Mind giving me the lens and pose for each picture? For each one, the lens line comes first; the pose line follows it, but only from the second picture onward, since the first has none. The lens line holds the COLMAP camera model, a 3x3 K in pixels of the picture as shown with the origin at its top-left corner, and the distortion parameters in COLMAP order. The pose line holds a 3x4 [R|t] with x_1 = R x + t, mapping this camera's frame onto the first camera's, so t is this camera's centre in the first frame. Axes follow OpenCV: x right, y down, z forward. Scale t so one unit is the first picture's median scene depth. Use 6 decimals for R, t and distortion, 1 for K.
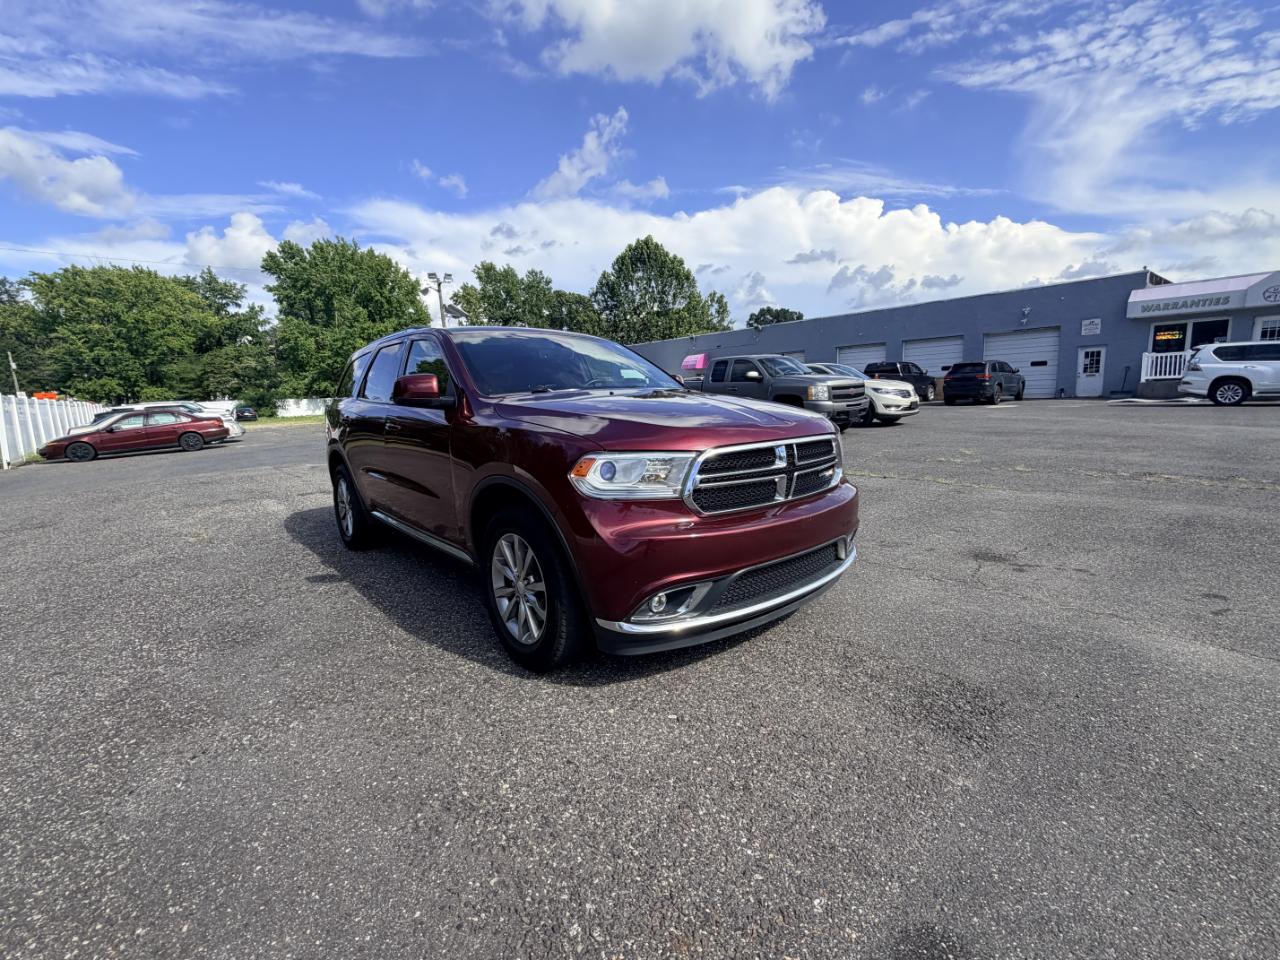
lens RADIAL K [[567.2, 0, 646.0], [0, 567.2, 476.0], [0, 0, 1]] dist [-0.000203, 0.000088]
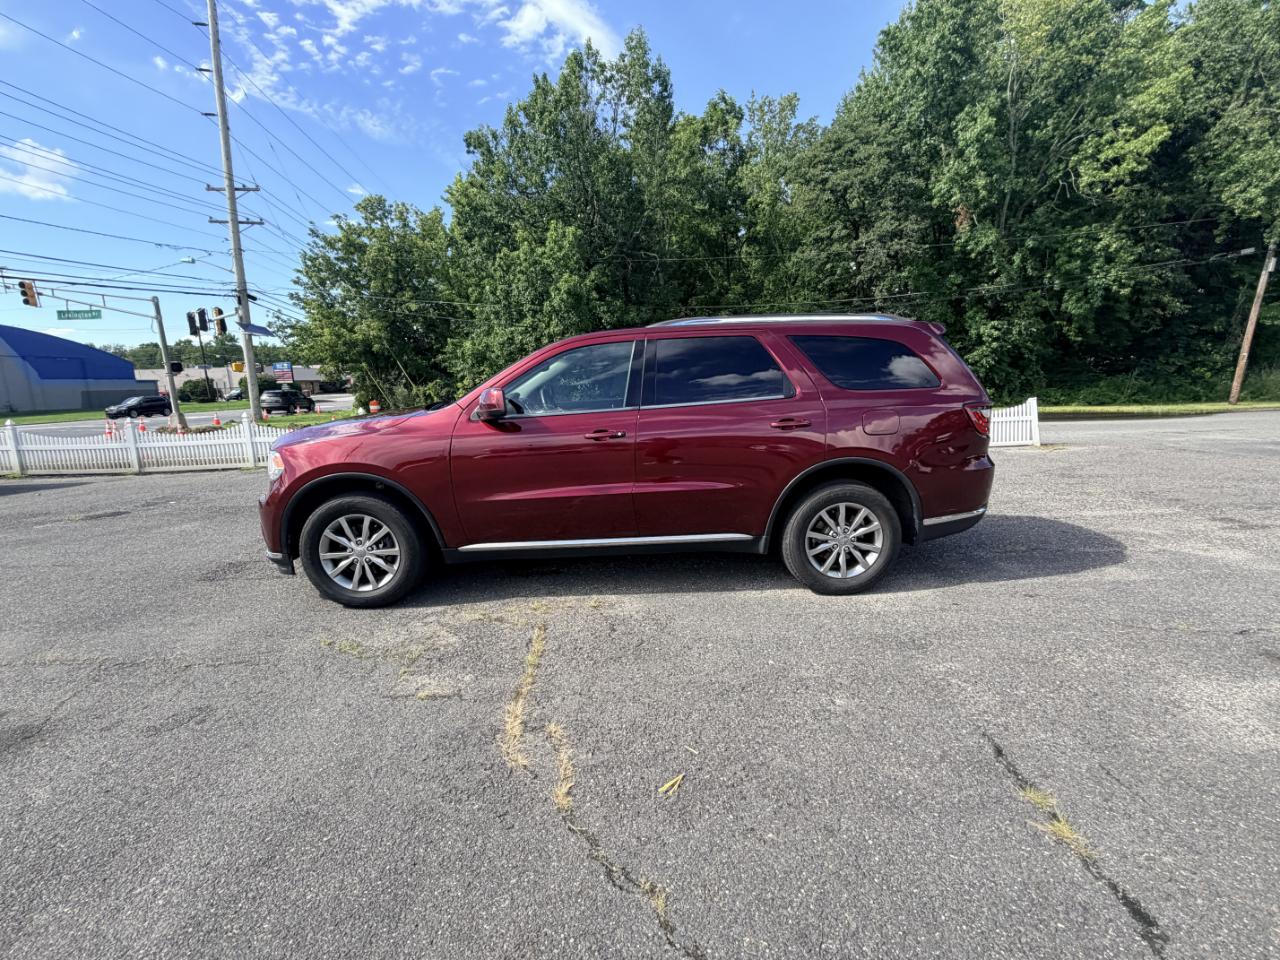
lens RADIAL K [[567.2, 0, 643.9], [0, 567.2, 482.6], [0, 0, 1]] dist [-0.000203, 0.000088]
pose [[-0.624141, 0.191259, -0.757541, 0.032111], [-0.060981, 0.954693, 0.291277, -0.017413], [0.778928, 0.227994, -0.584200, 0.097532]]
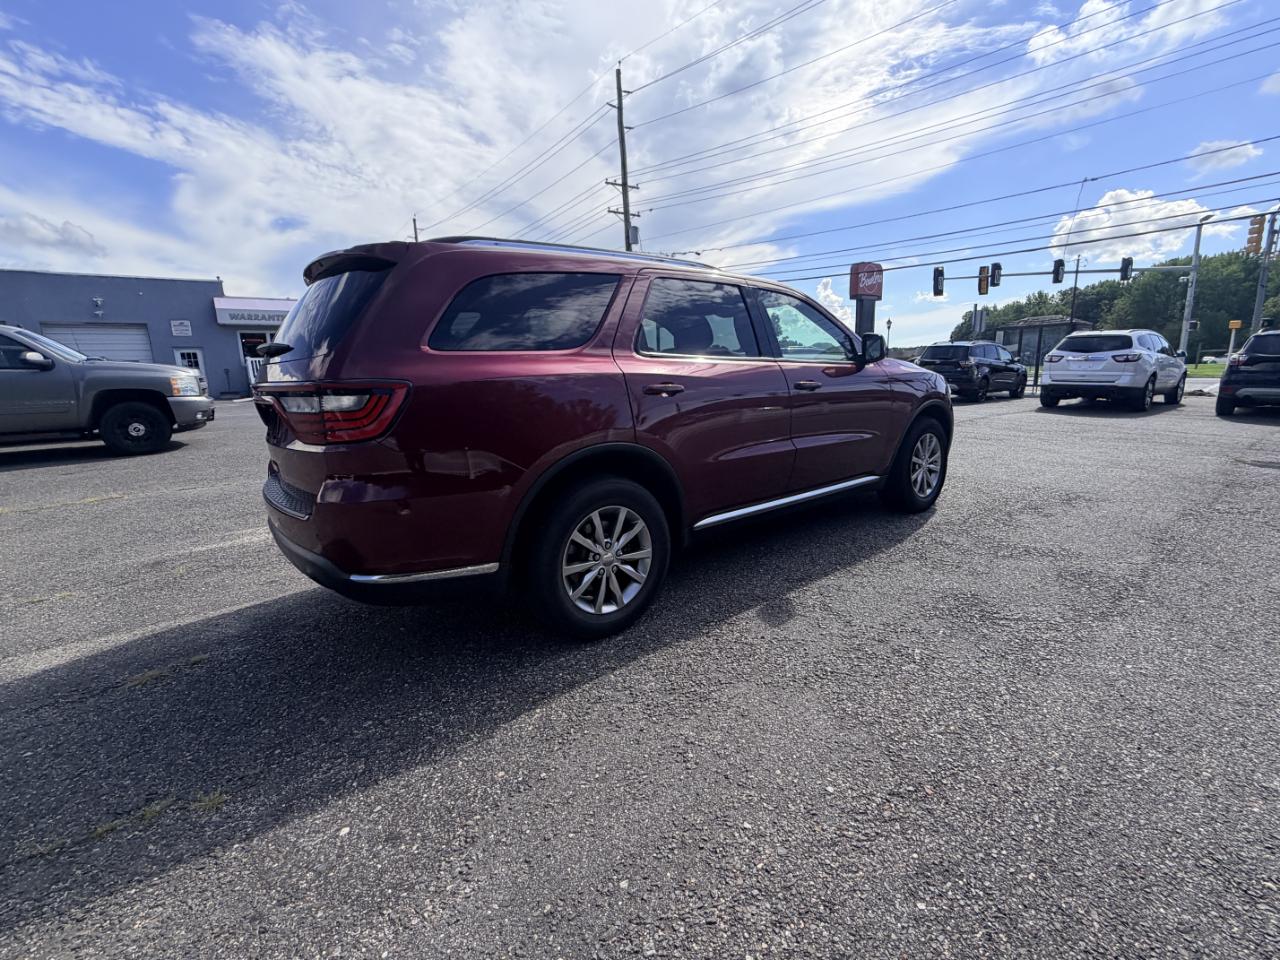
lens RADIAL K [[567.2, 0, 641.0], [0, 567.2, 479.7], [0, 0, 1]] dist [-0.000203, 0.000088]
pose [[0.024900, -0.162114, 0.986458, -0.069465], [0.171002, 0.972911, 0.155571, -0.006401], [-0.984956, 0.164813, 0.051947, 0.062378]]
